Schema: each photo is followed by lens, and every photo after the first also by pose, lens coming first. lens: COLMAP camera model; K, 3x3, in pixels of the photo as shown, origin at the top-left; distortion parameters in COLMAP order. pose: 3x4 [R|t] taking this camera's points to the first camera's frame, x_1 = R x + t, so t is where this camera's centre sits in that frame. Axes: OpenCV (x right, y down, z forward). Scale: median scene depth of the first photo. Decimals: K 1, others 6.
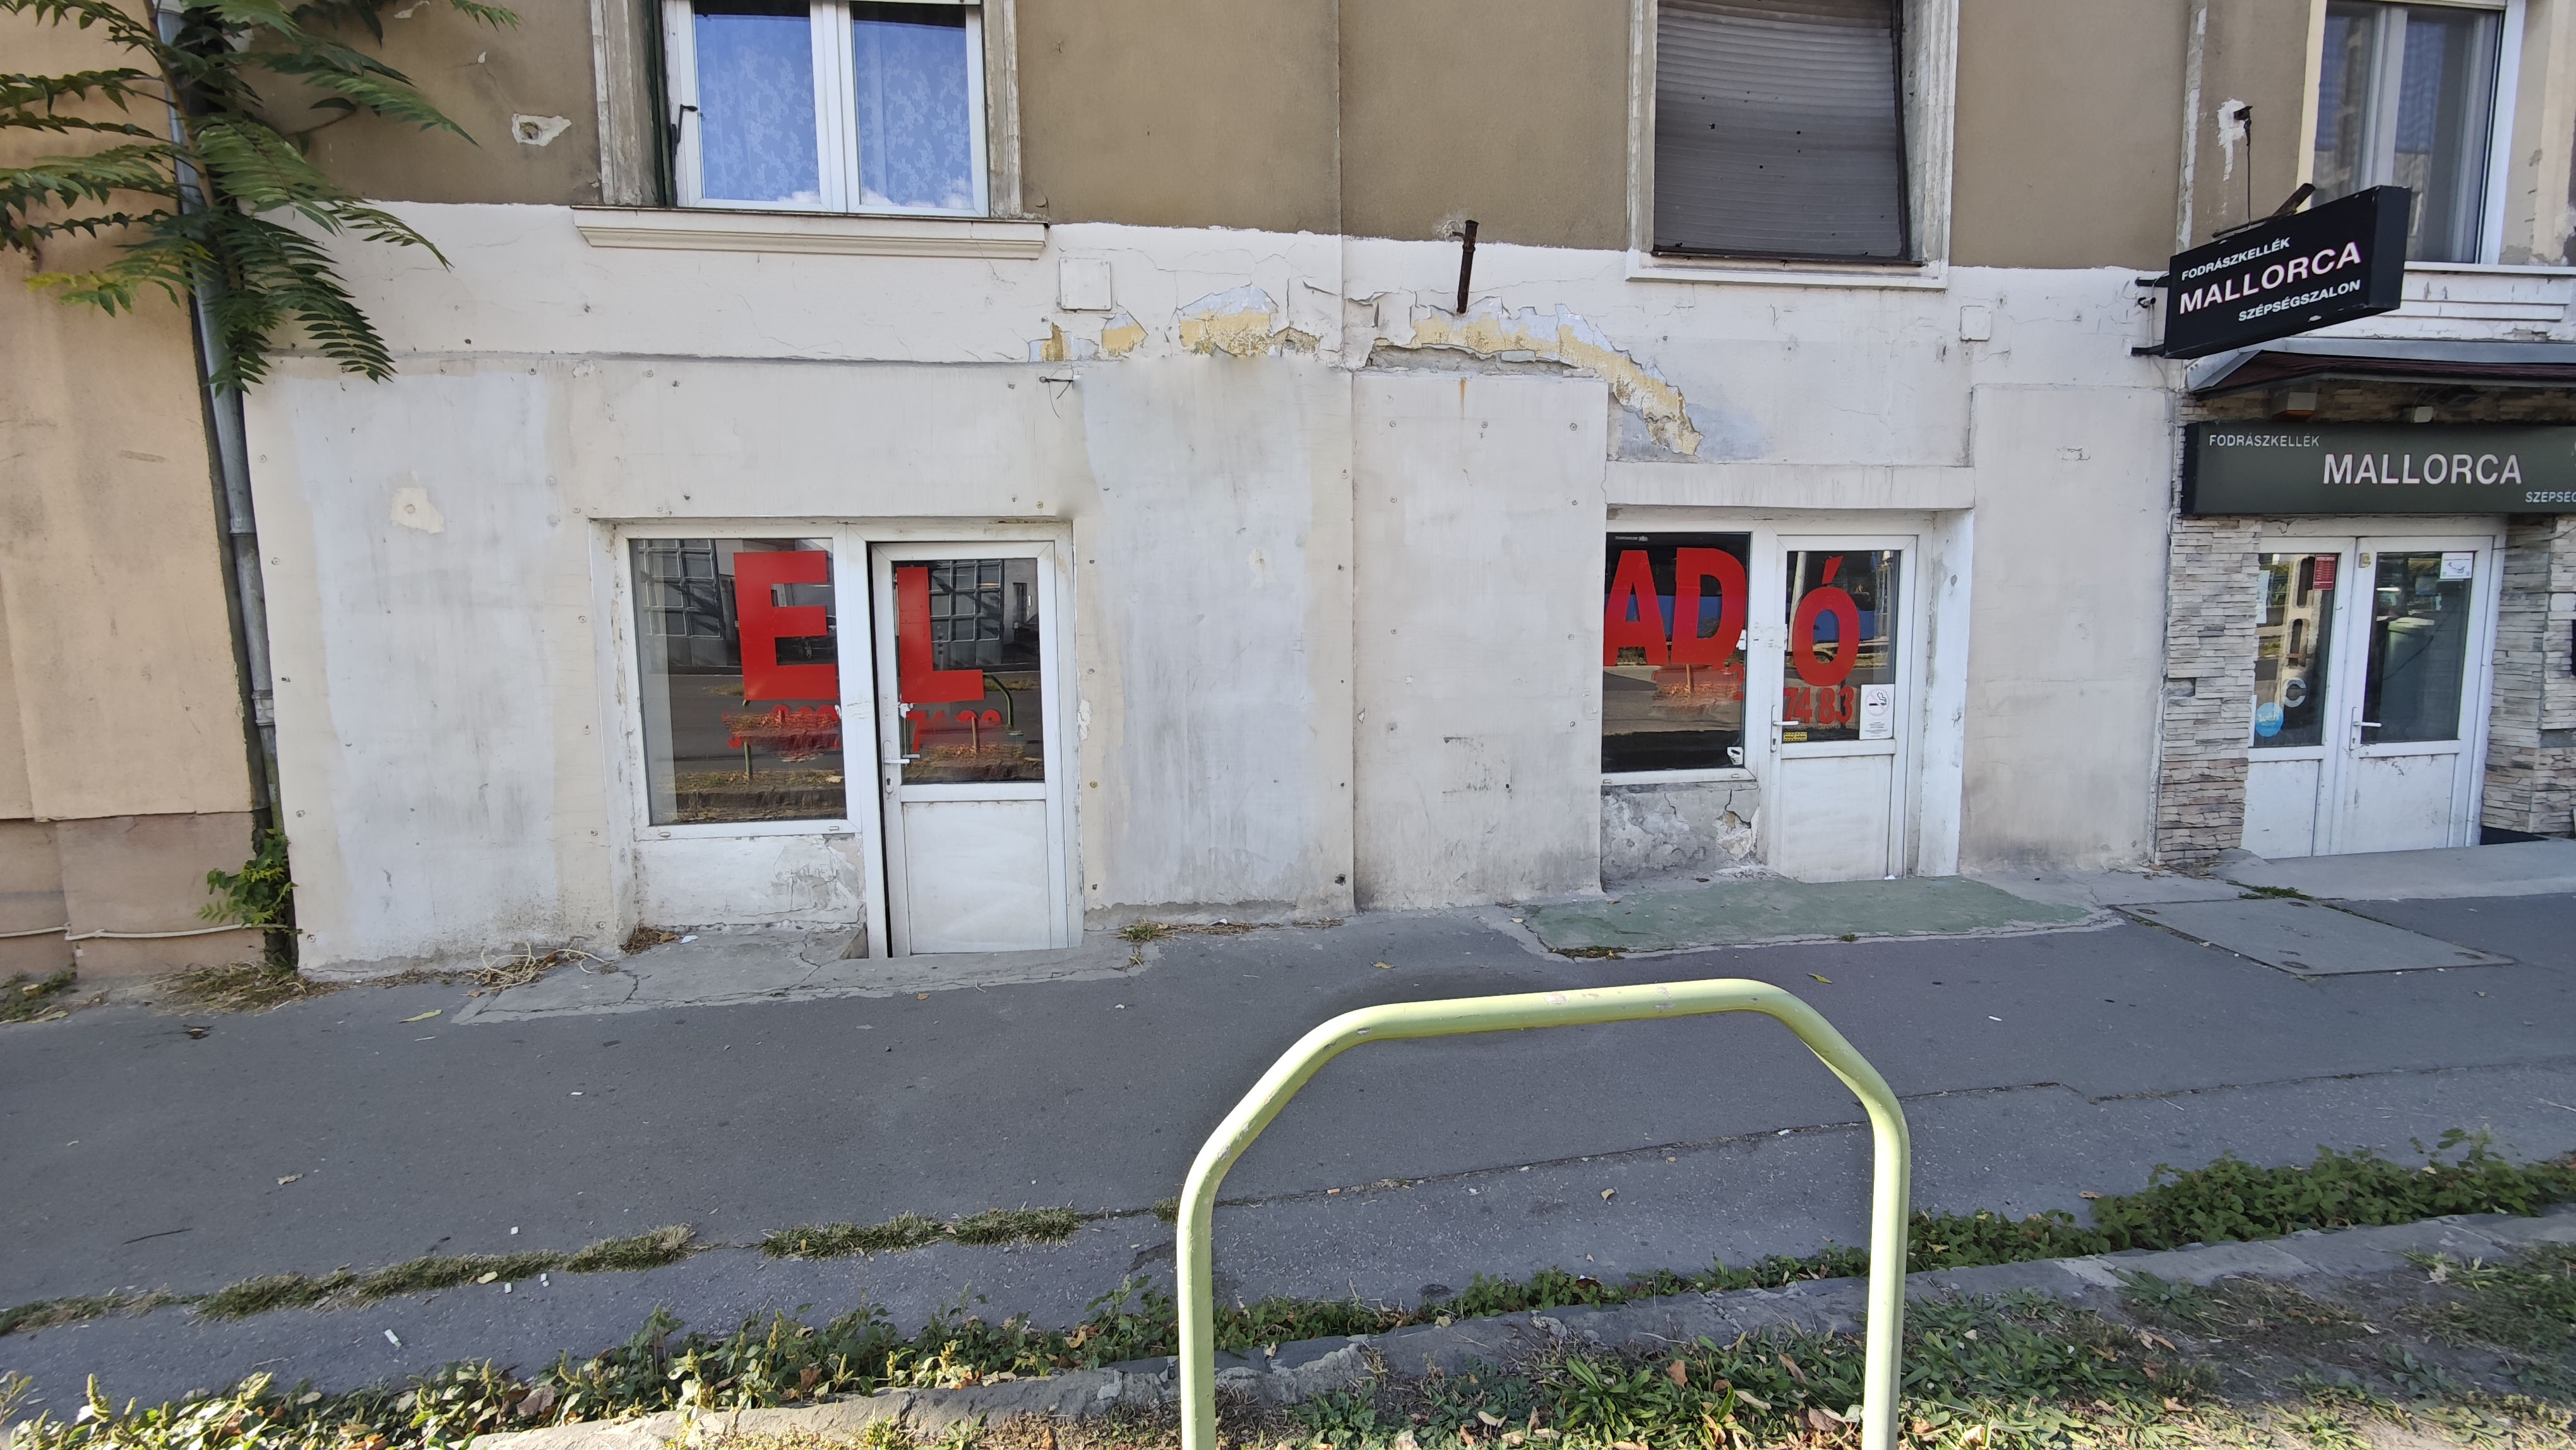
lens RADIAL K [[1076.0, 0, 1291.7], [0, 1076.0, 714.0], [0, 0, 1]] dist [-0.012911, 0.011187]
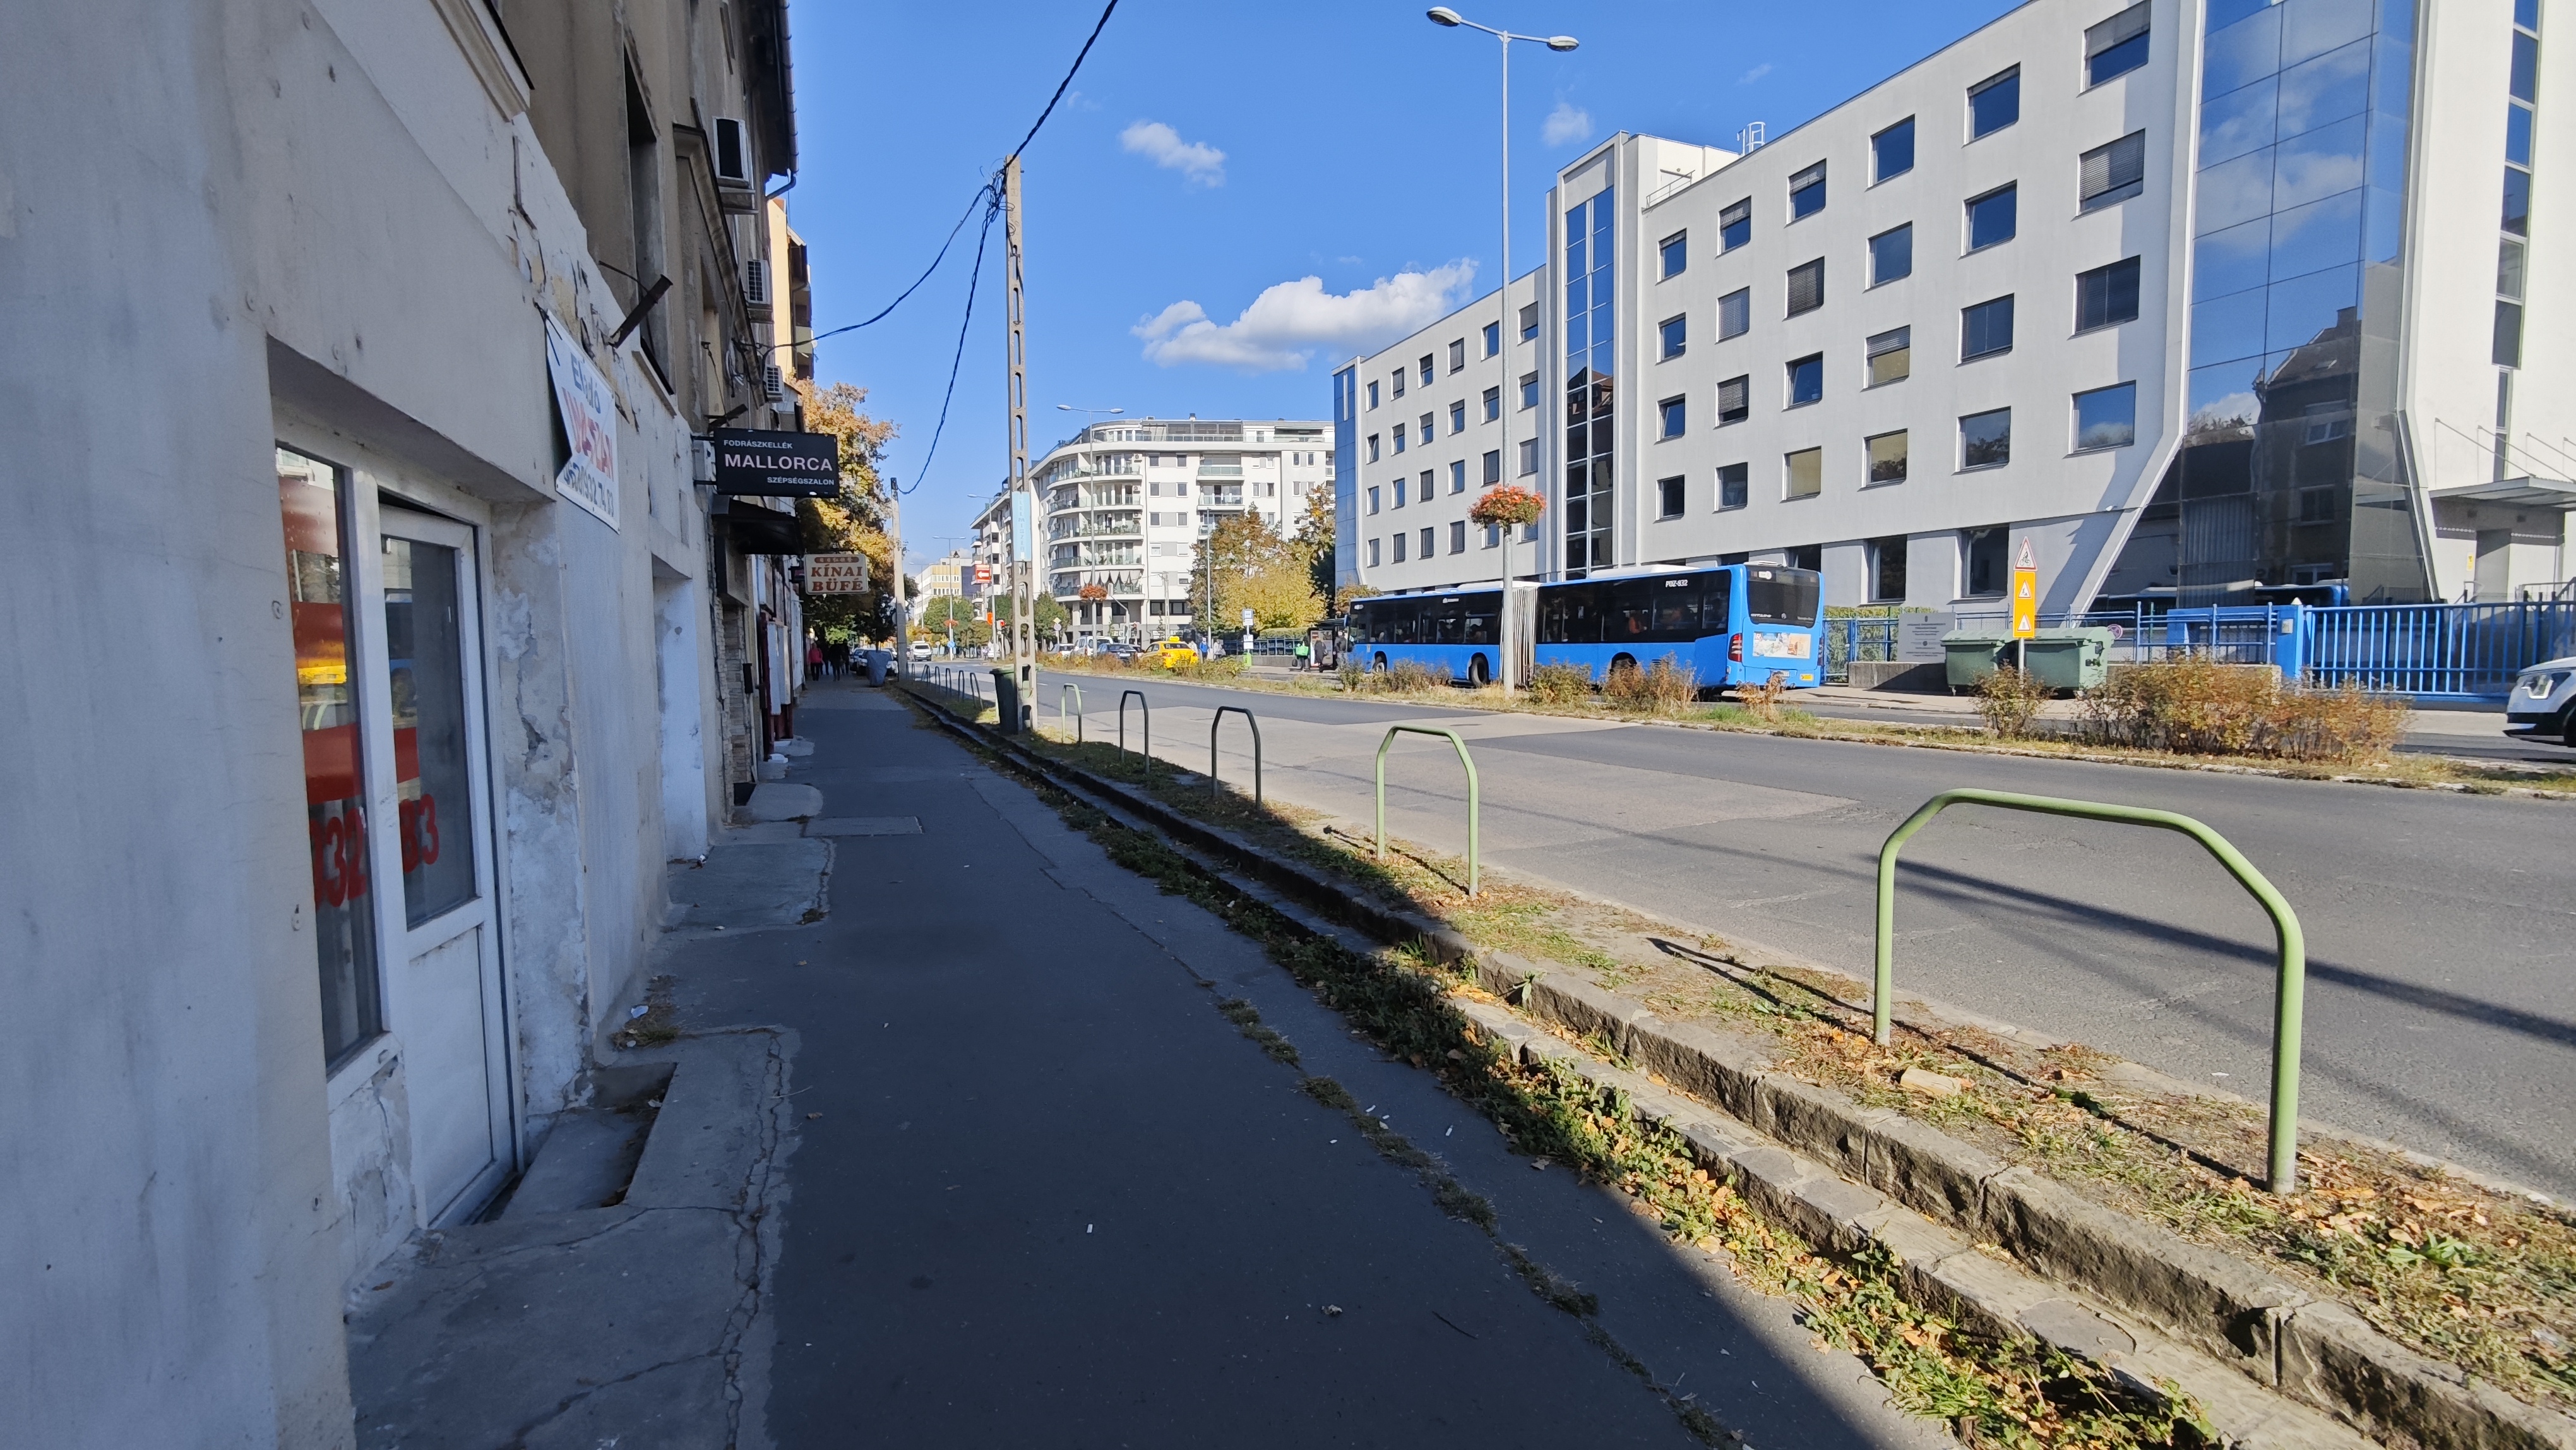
lens RADIAL K [[1076.0, 0, 1291.7], [0, 1076.0, 714.0], [0, 0, 1]] dist [-0.012911, 0.011187]
pose [[-0.256224, -0.042890, 0.965665, -1.104065], [0.110703, 0.991140, 0.073395, -0.043753], [-0.960257, 0.125708, -0.249206, 0.771303]]
